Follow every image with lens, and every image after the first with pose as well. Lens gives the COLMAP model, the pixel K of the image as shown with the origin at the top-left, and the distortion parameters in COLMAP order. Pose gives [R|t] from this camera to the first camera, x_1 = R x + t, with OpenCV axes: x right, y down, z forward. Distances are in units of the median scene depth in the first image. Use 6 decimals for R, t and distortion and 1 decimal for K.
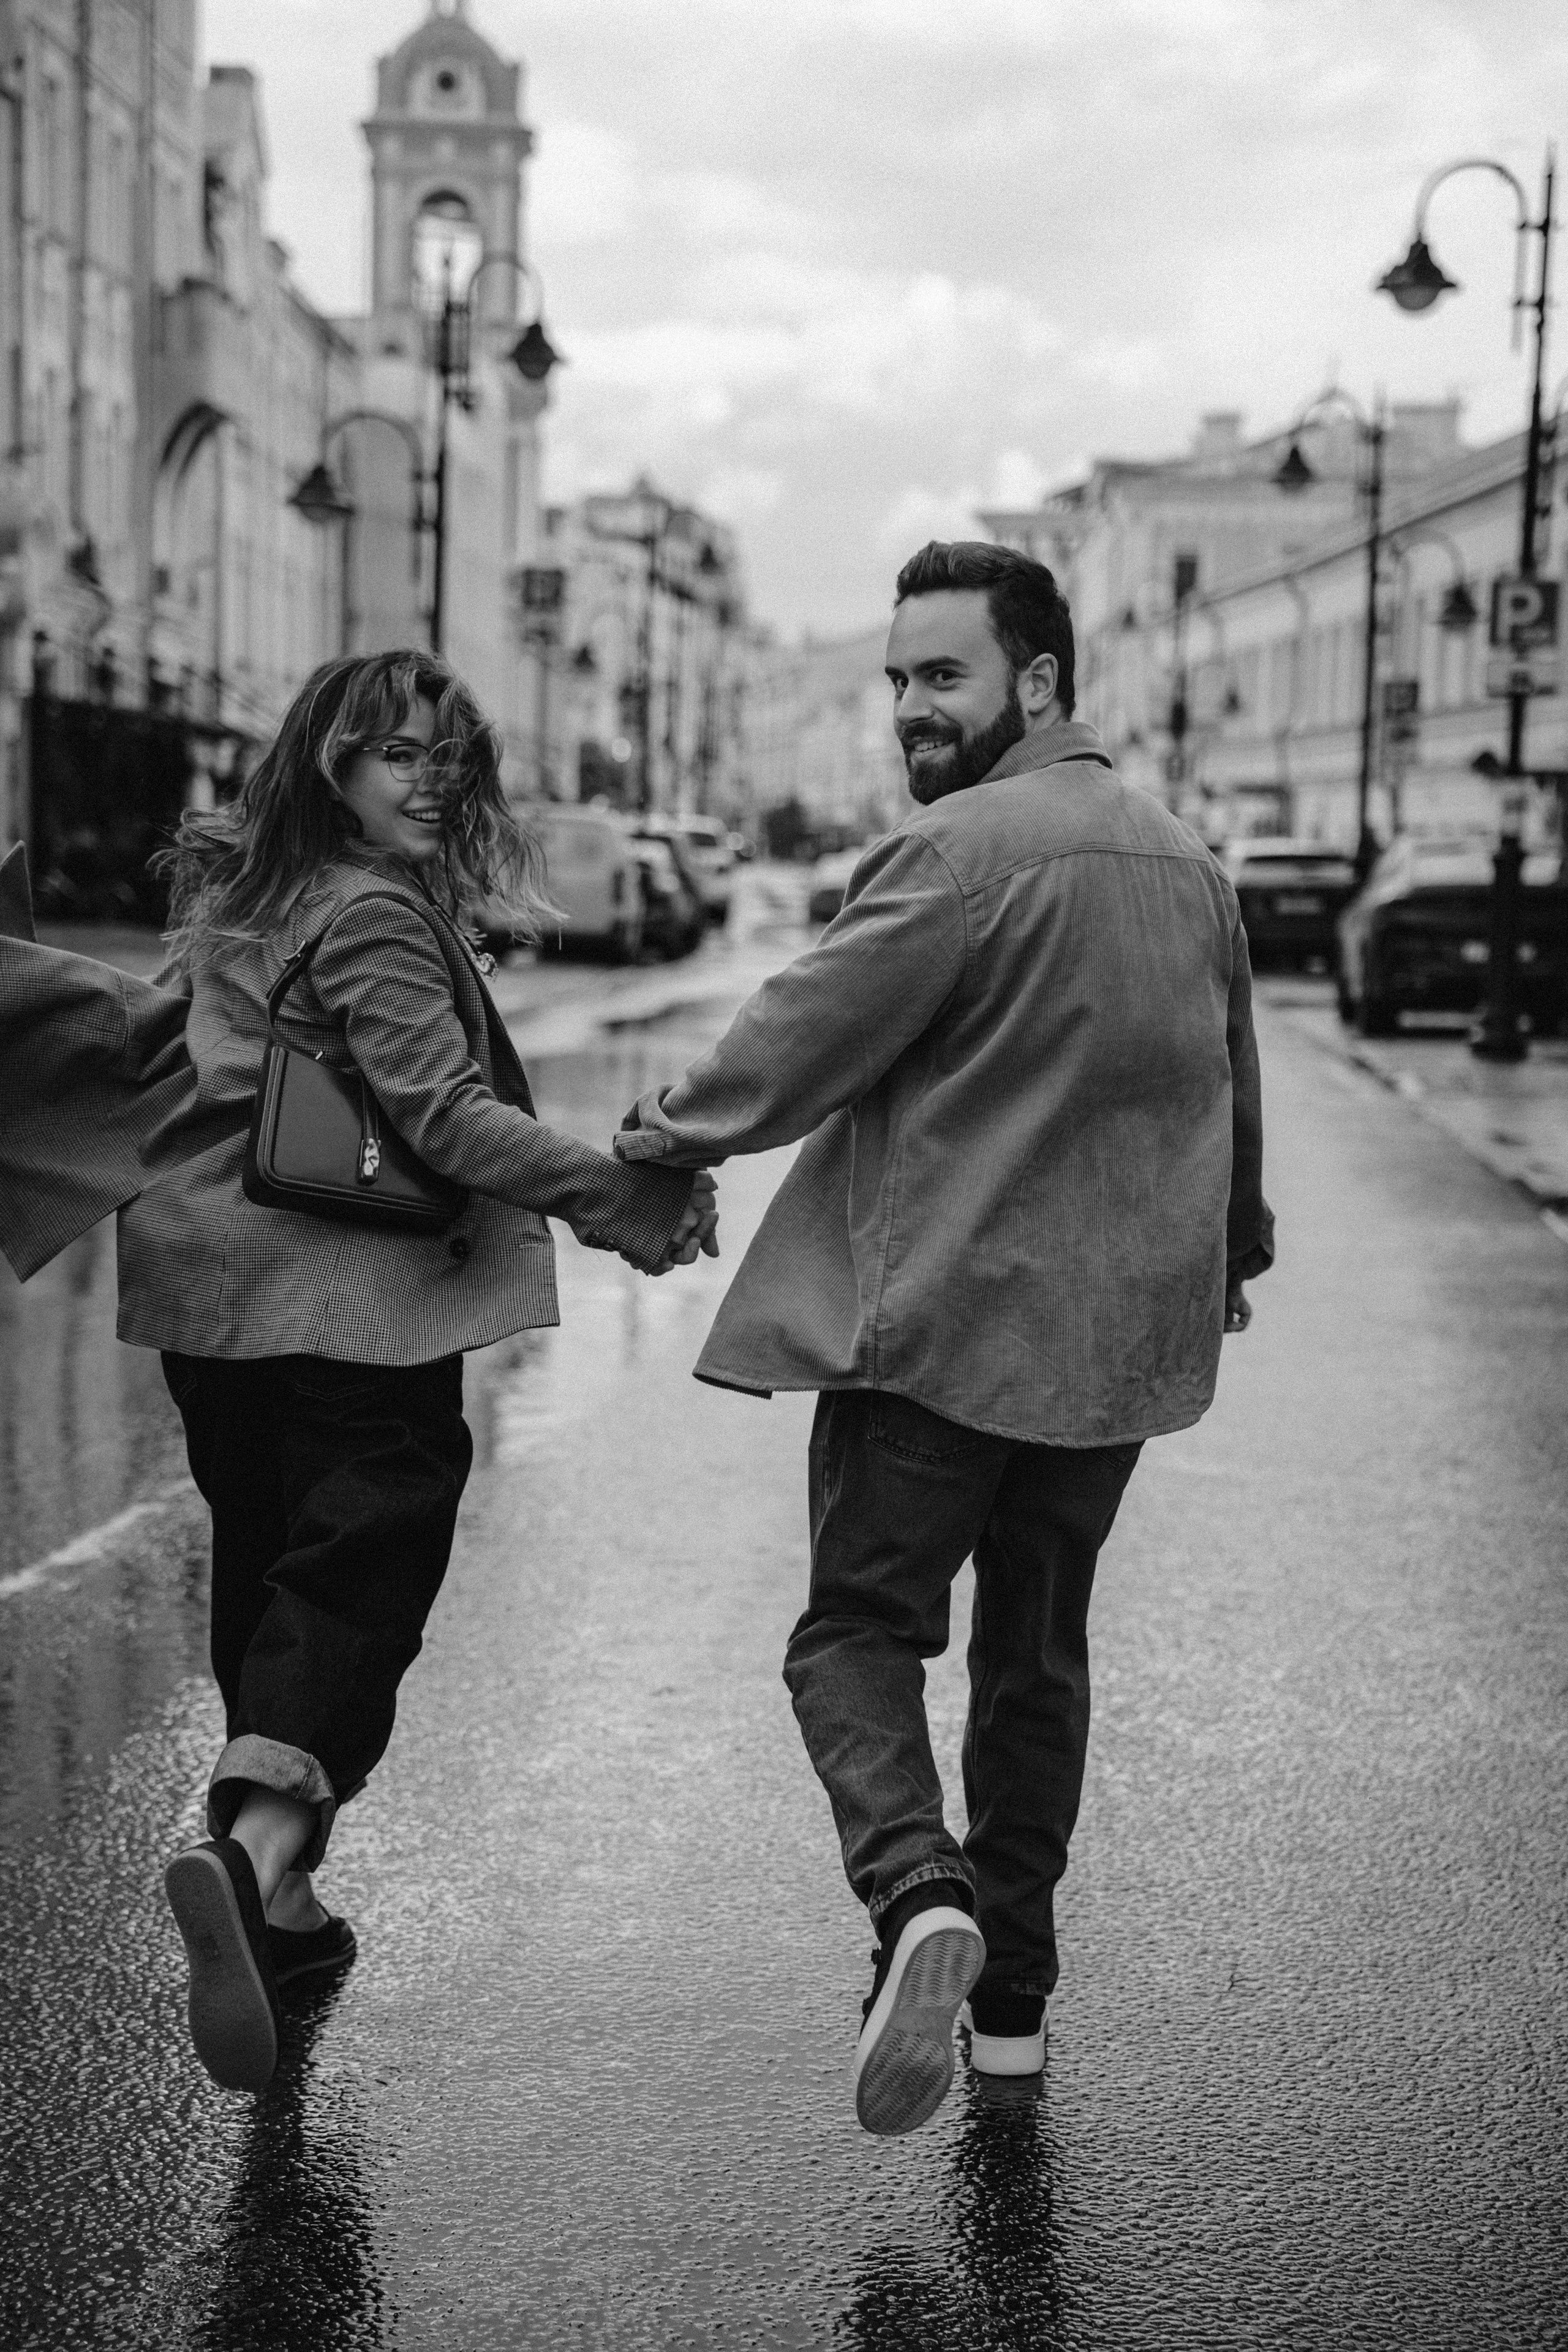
lens RADIAL K [[4014.2, 0, 756.5], [0, 4014.2, 1122.1], [0, 0, 1]] dist [0.238496, -0.042626]
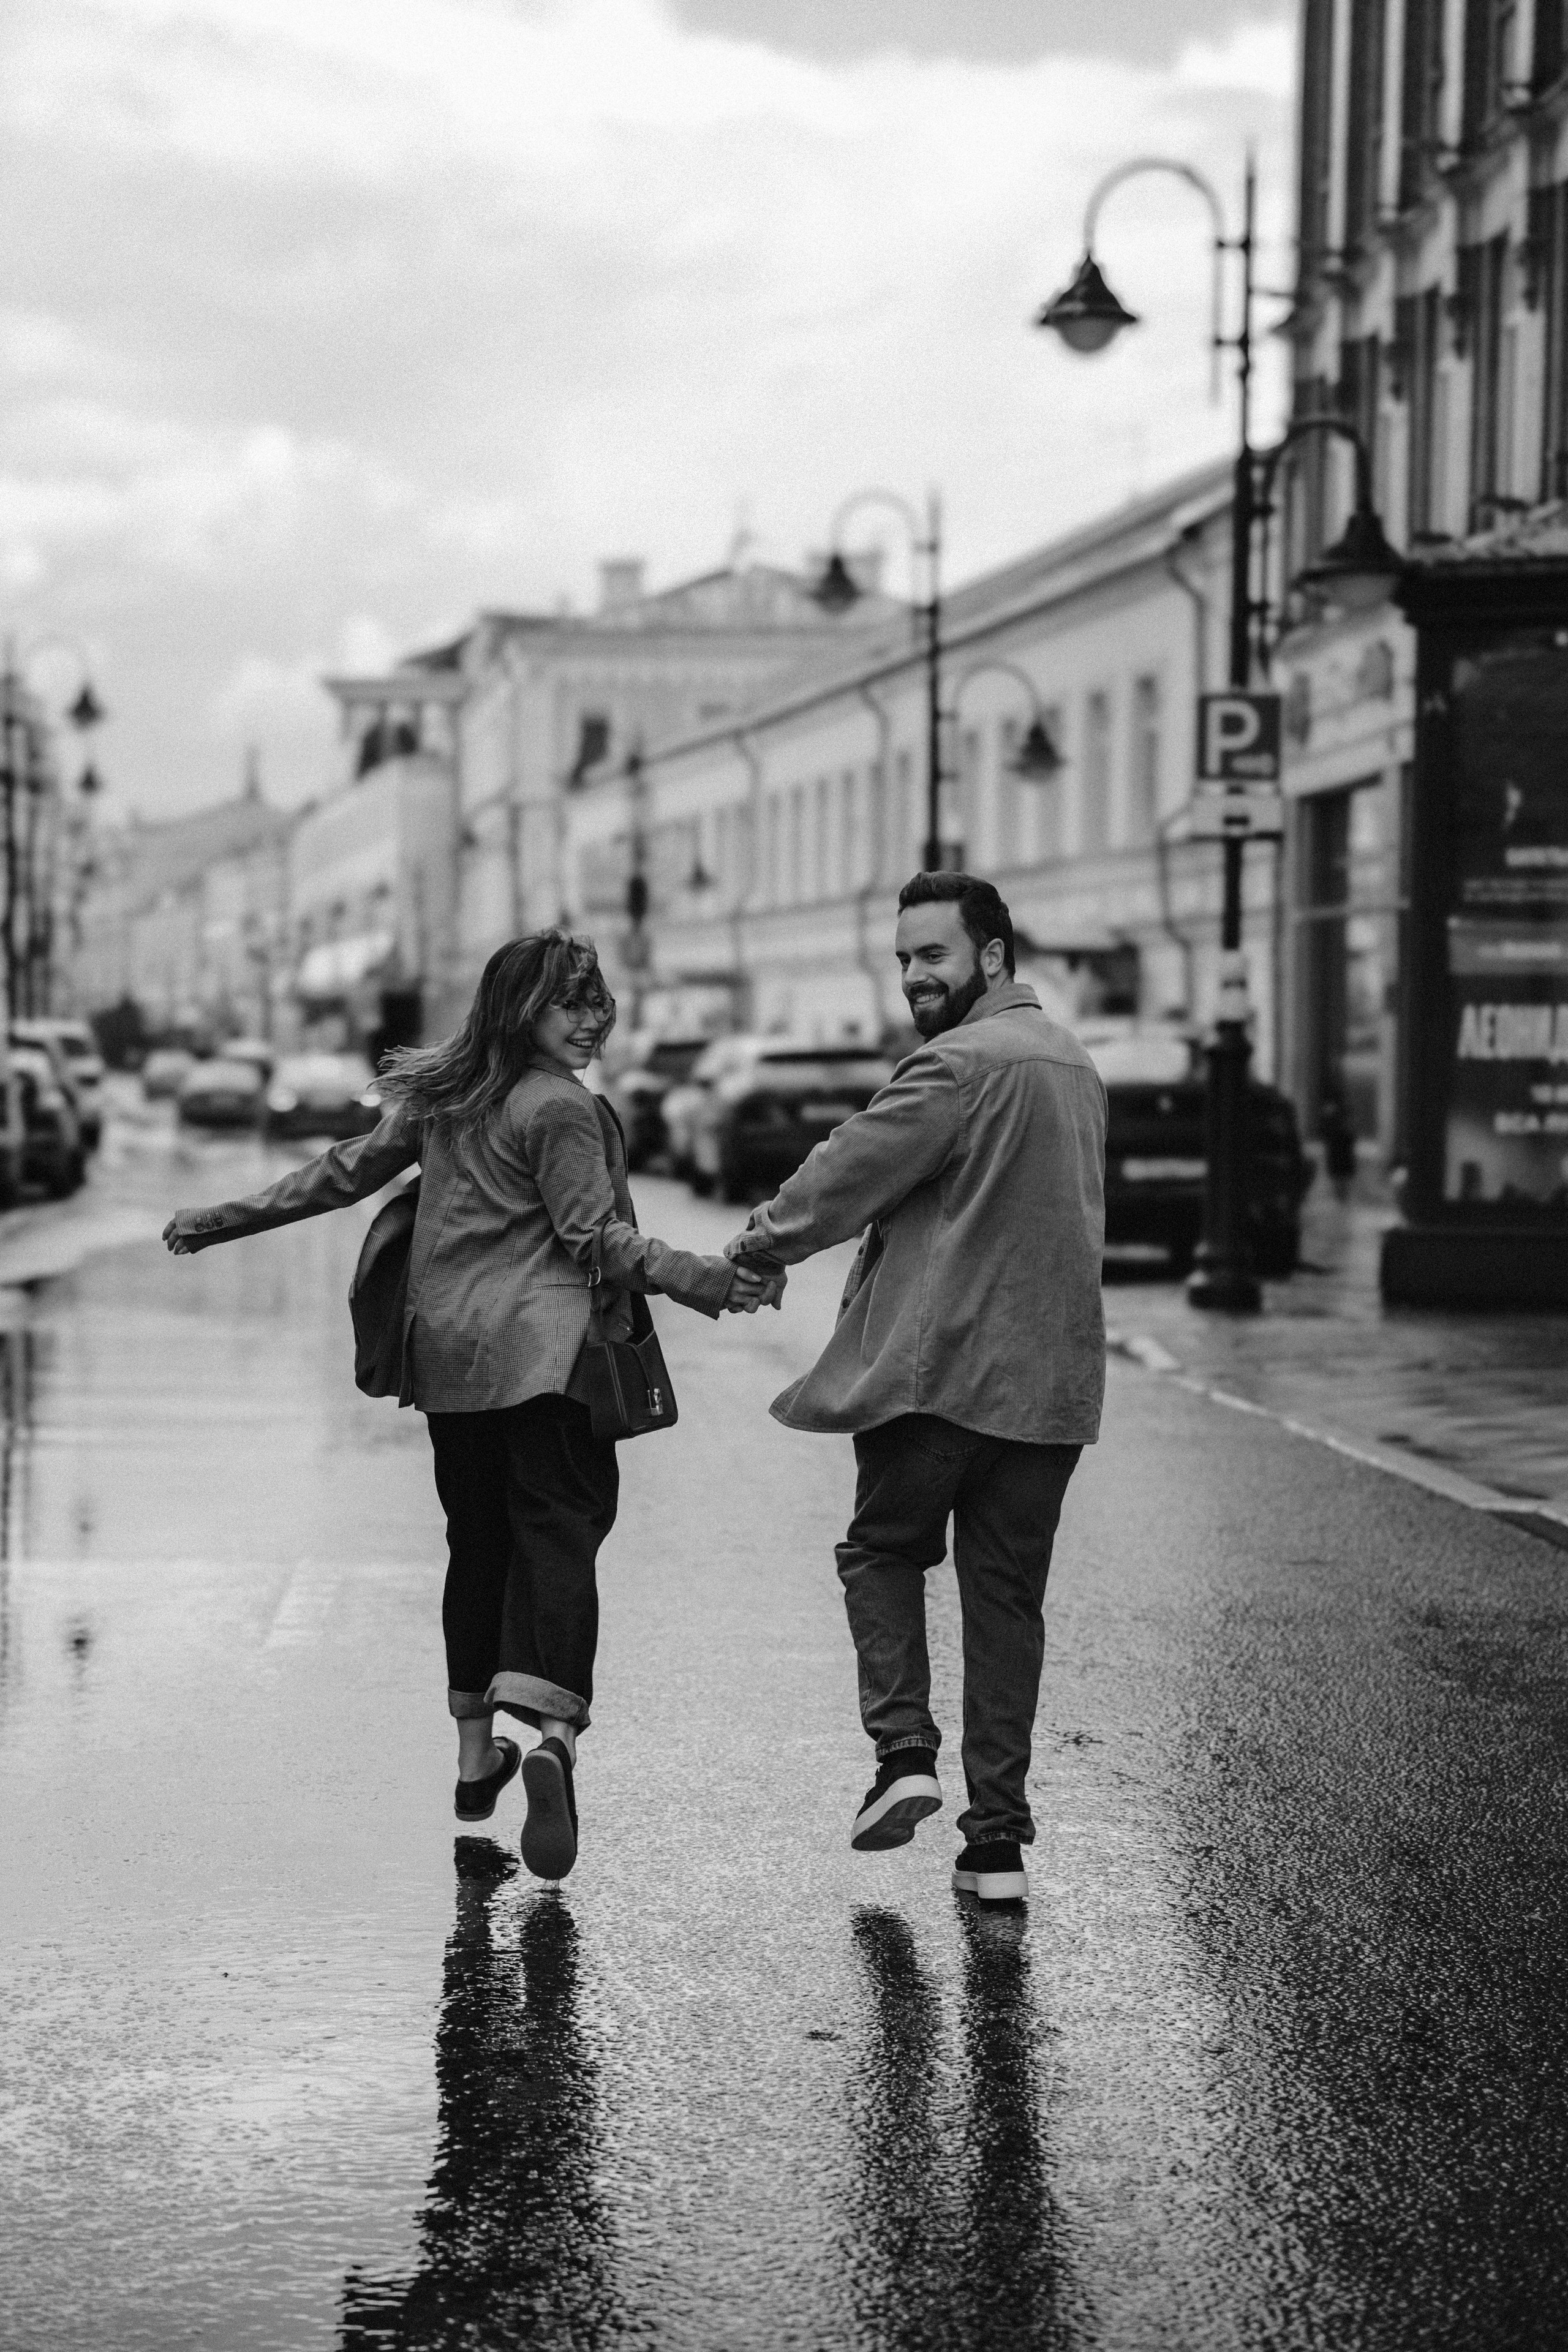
lens RADIAL K [[4394.5, 0, 766.0], [0, 4394.5, 1199.1], [0, 0, 1]] dist [0.257989, -0.225074]
pose [[0.987471, -0.023970, 0.155967, -0.034580], [0.029277, 0.999065, -0.031822, -0.012372], [-0.155058, 0.035990, 0.987250, 0.179319]]
